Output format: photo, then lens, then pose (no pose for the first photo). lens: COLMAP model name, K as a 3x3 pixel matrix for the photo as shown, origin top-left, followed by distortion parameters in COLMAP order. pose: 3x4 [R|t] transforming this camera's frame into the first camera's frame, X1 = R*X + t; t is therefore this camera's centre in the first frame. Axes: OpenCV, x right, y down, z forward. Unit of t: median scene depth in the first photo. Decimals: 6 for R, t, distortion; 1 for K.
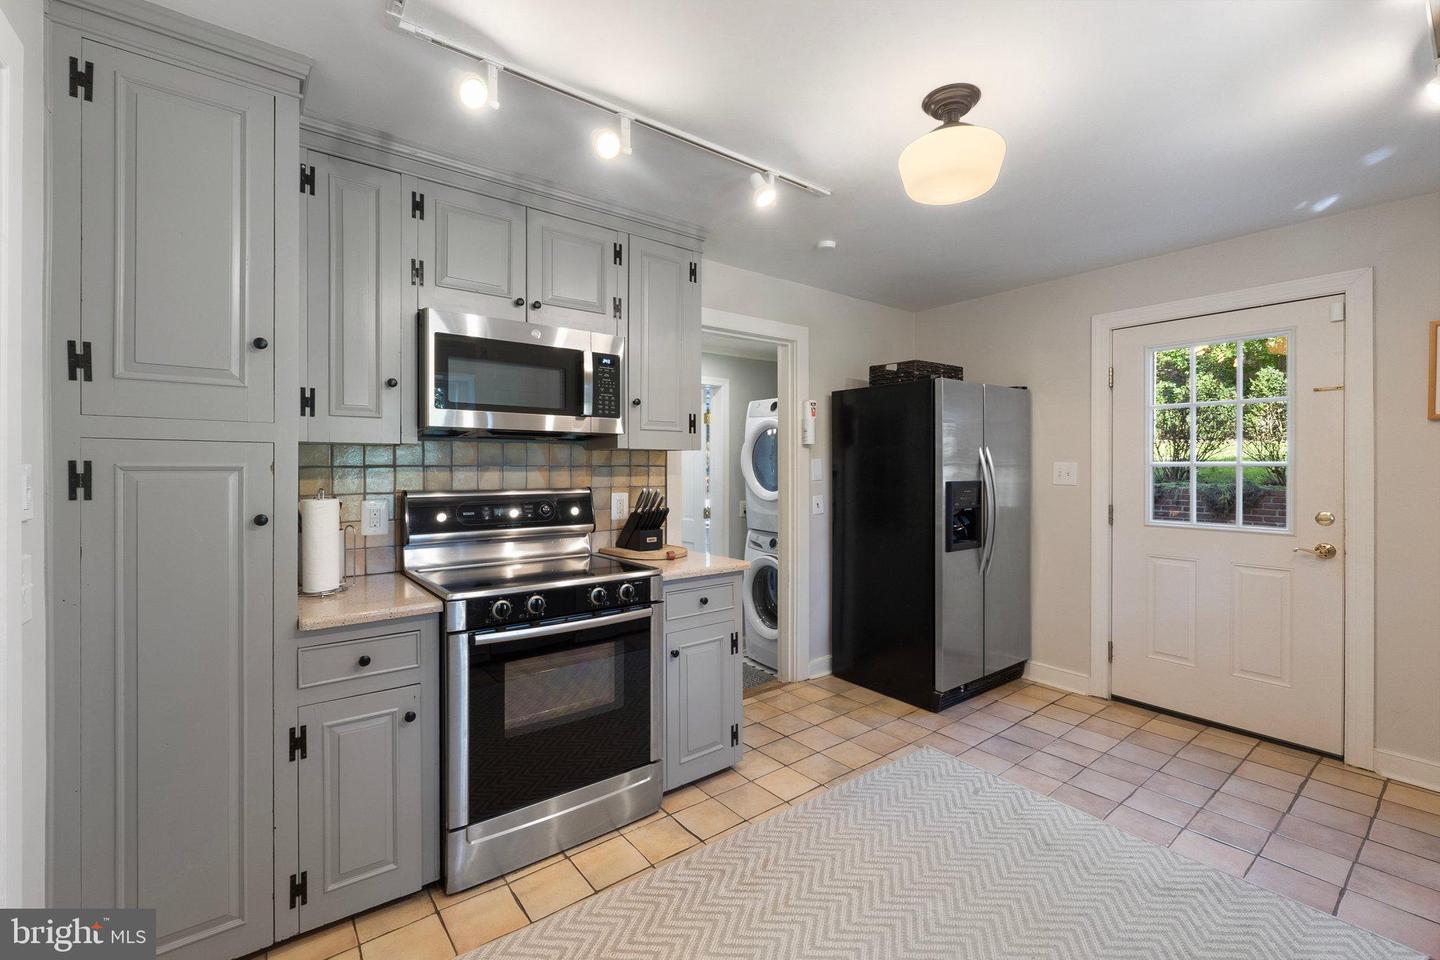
lens RADIAL K [[615.5, 0, 722.5], [0, 615.5, 467.7], [0, 0, 1]] dist [-0.009866, -0.000019]
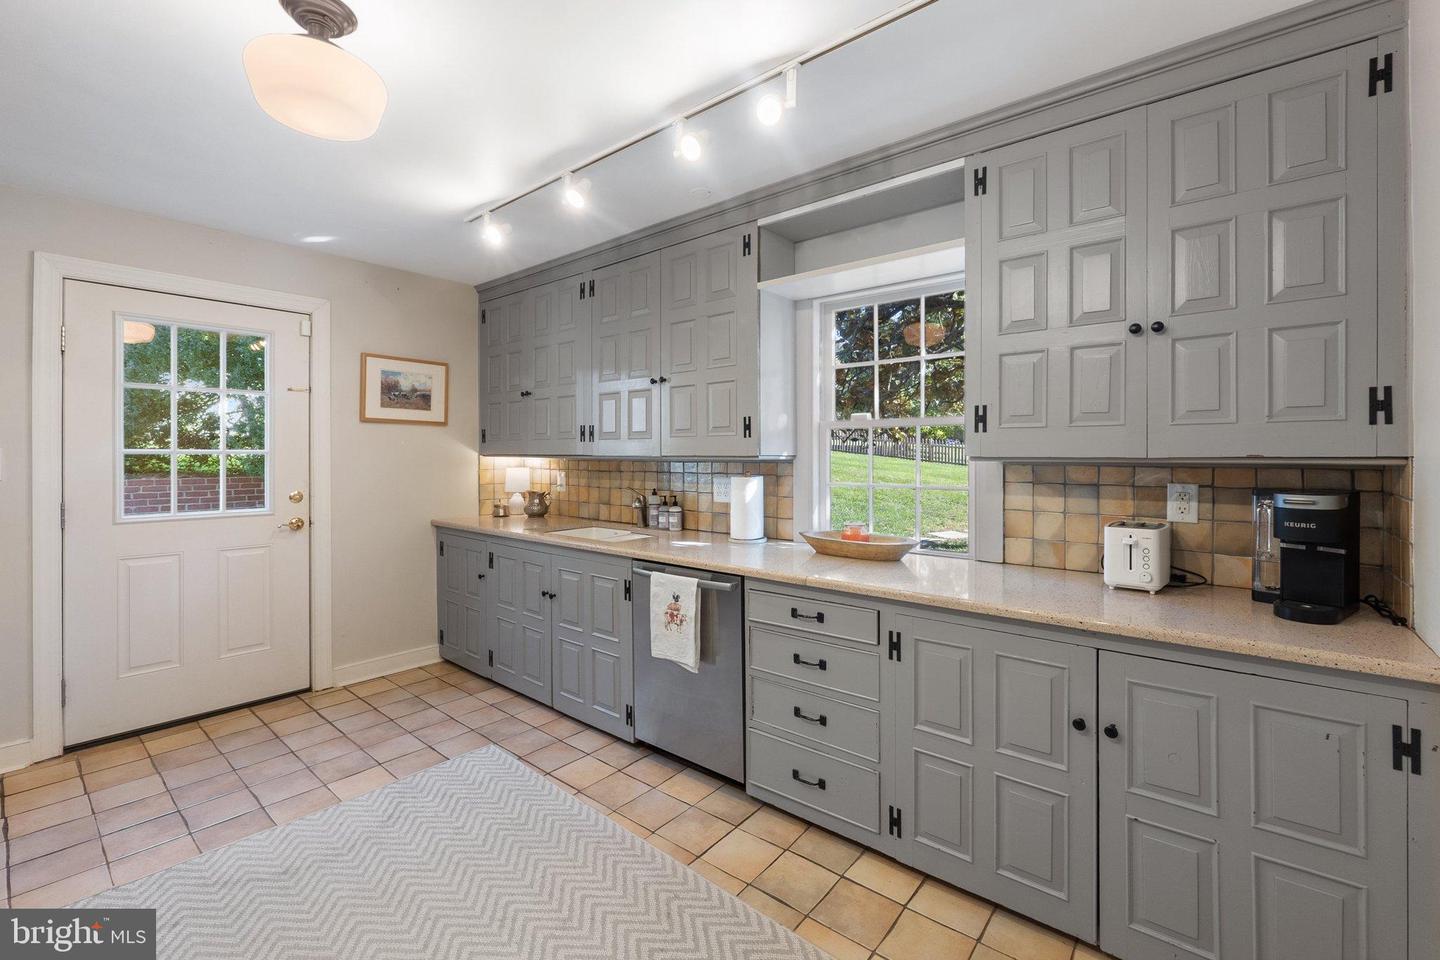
lens RADIAL K [[615.5, 0, 721.5], [0, 615.5, 457.9], [0, 0, 1]] dist [-0.009866, -0.000019]
pose [[-0.226320, -0.002487, 0.974050, -0.376794], [0.003871, 0.999987, 0.003452, 0.005494], [-0.974045, 0.004552, -0.226307, 0.451282]]
